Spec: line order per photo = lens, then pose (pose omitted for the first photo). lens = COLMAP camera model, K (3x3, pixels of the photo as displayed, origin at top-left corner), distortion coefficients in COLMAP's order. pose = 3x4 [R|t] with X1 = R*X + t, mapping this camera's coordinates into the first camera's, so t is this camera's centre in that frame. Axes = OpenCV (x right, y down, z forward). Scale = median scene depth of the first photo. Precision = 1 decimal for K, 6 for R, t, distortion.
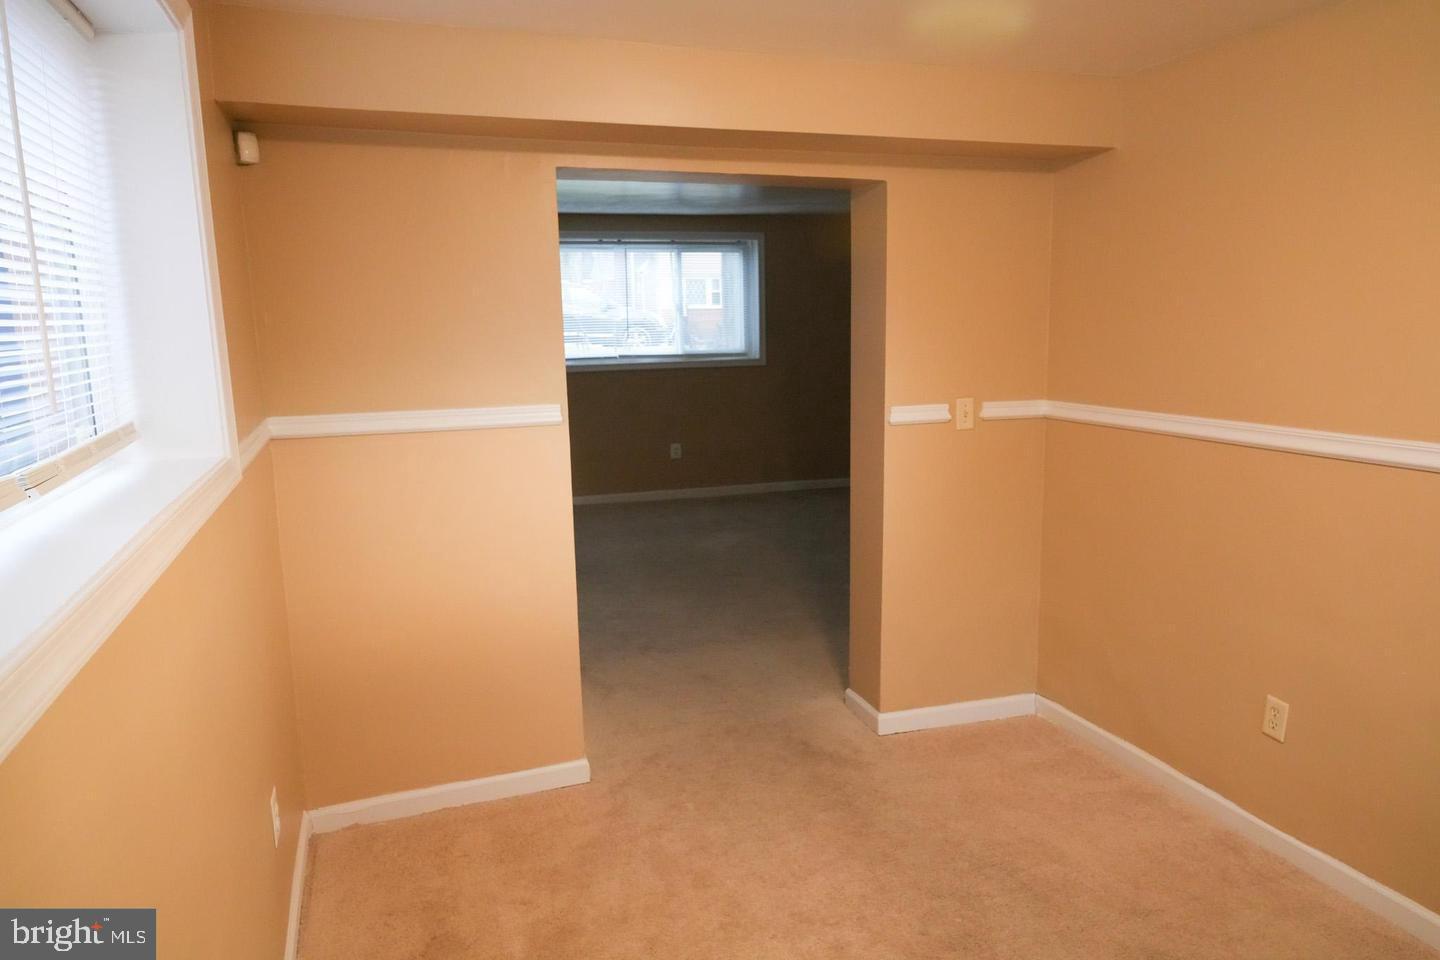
lens RADIAL K [[996.8, 0, 720.0], [0, 996.8, 480.0], [0, 0, 1]] dist [-0.066970, -0.000114]
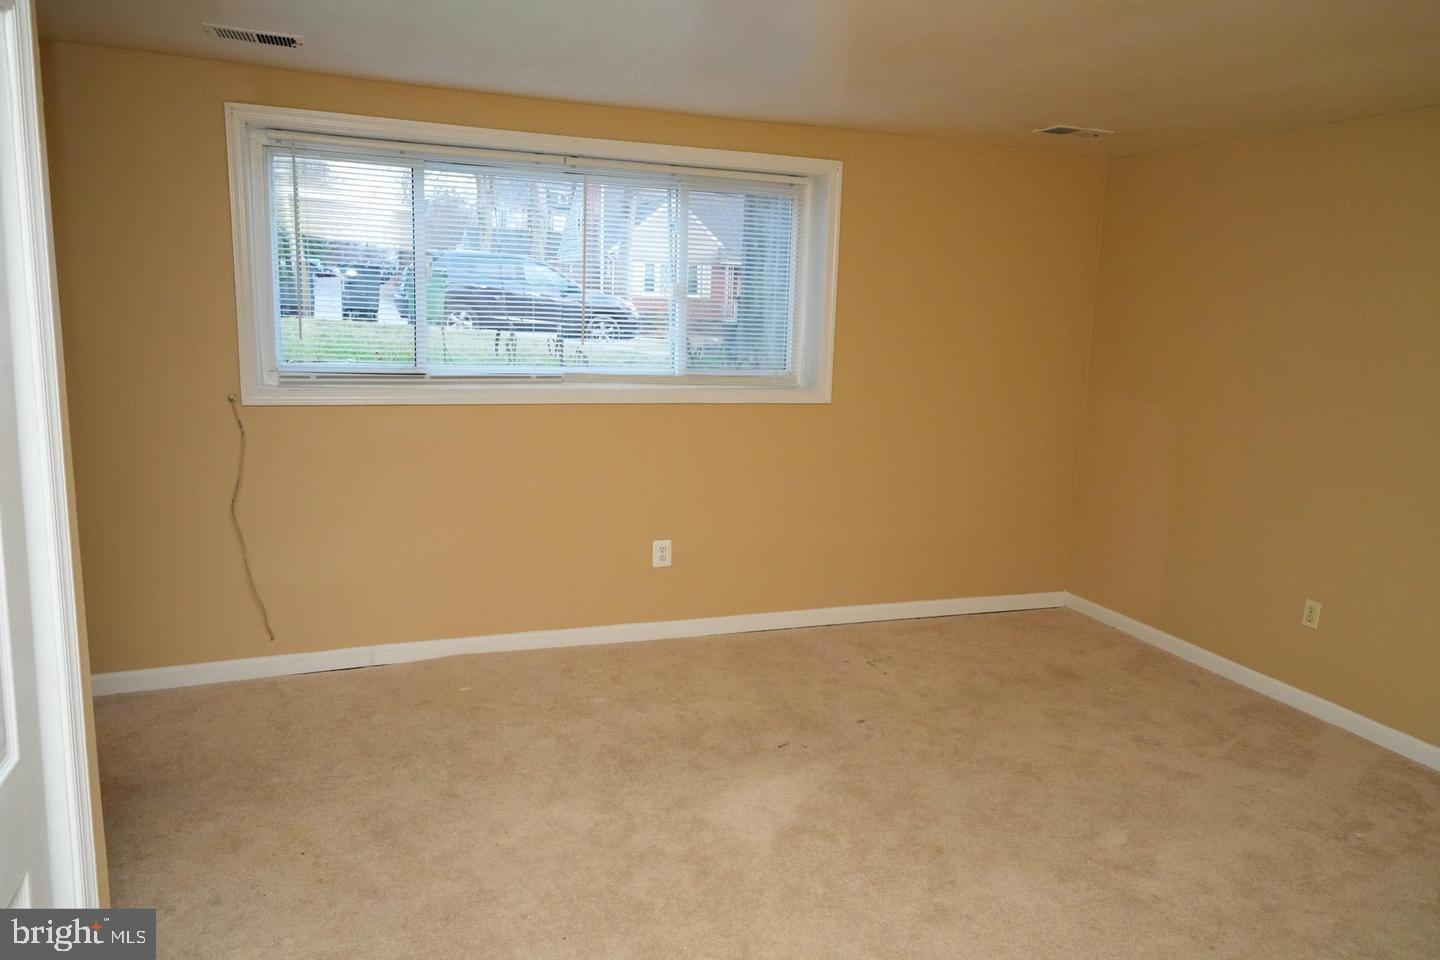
lens RADIAL K [[996.8, 0, 720.0], [0, 996.8, 480.0], [0, 0, 1]] dist [-0.066970, -0.000114]
pose [[0.998183, 0.045704, 0.039275, -0.035756], [-0.046035, 0.998911, 0.007560, -0.074782], [-0.038887, -0.009354, 0.999200, 0.449867]]
